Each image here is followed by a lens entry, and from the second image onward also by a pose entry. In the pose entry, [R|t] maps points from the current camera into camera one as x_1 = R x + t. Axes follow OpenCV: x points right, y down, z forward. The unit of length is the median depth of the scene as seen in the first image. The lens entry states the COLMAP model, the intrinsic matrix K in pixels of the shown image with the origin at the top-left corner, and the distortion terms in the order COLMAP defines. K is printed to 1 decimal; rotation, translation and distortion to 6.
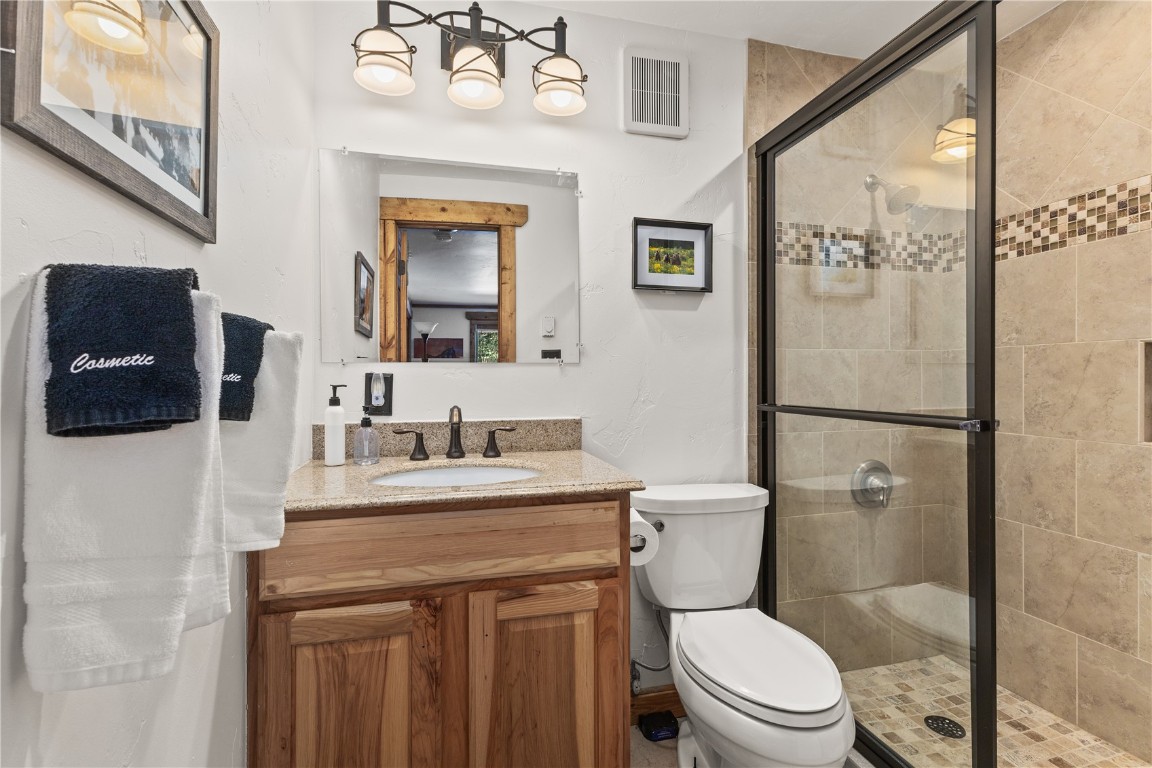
lens RADIAL K [[528.3, 0, 576.0], [0, 528.3, 384.0], [0, 0, 1]] dist [0.000399, -0.000028]
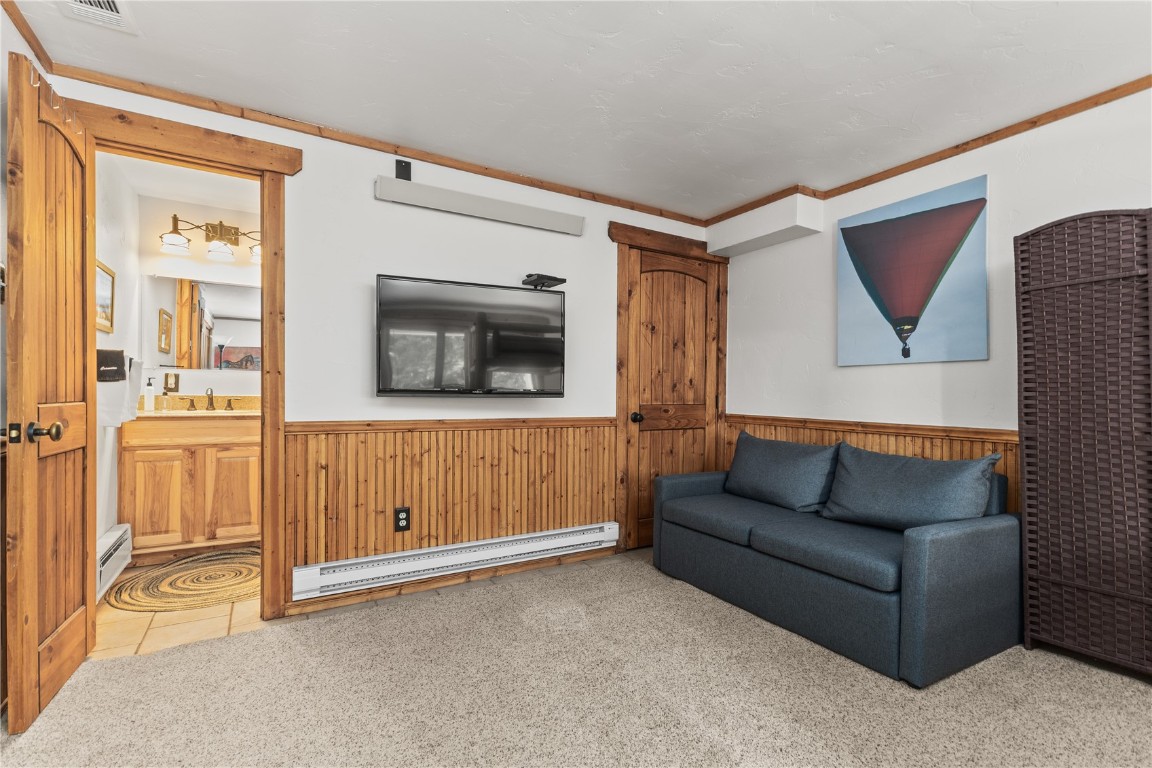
lens RADIAL K [[513.5, 0, 577.1], [0, 513.5, 401.2], [0, 0, 1]] dist [0.002982, 0.000404]
pose [[0.957388, 0.012641, 0.288529, 0.792953], [-0.015953, 0.999831, 0.009130, 0.061489], [-0.288365, -0.013344, 0.957428, -1.956748]]
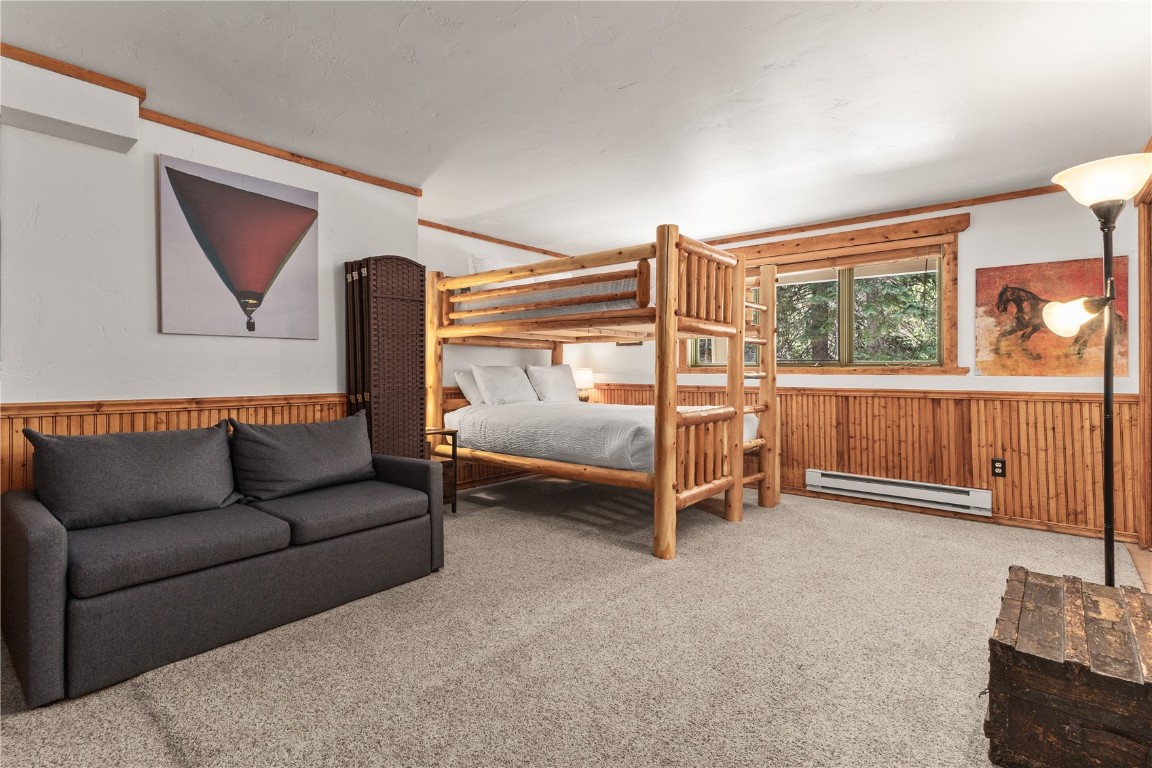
lens RADIAL K [[528.3, 0, 576.0], [0, 528.3, 384.0], [0, 0, 1]] dist [0.000399, -0.000028]
pose [[-0.595373, -0.019067, 0.803223, -0.832641], [0.003074, 0.999657, 0.026009, 0.032124], [-0.803444, 0.017954, -0.595110, 2.351648]]
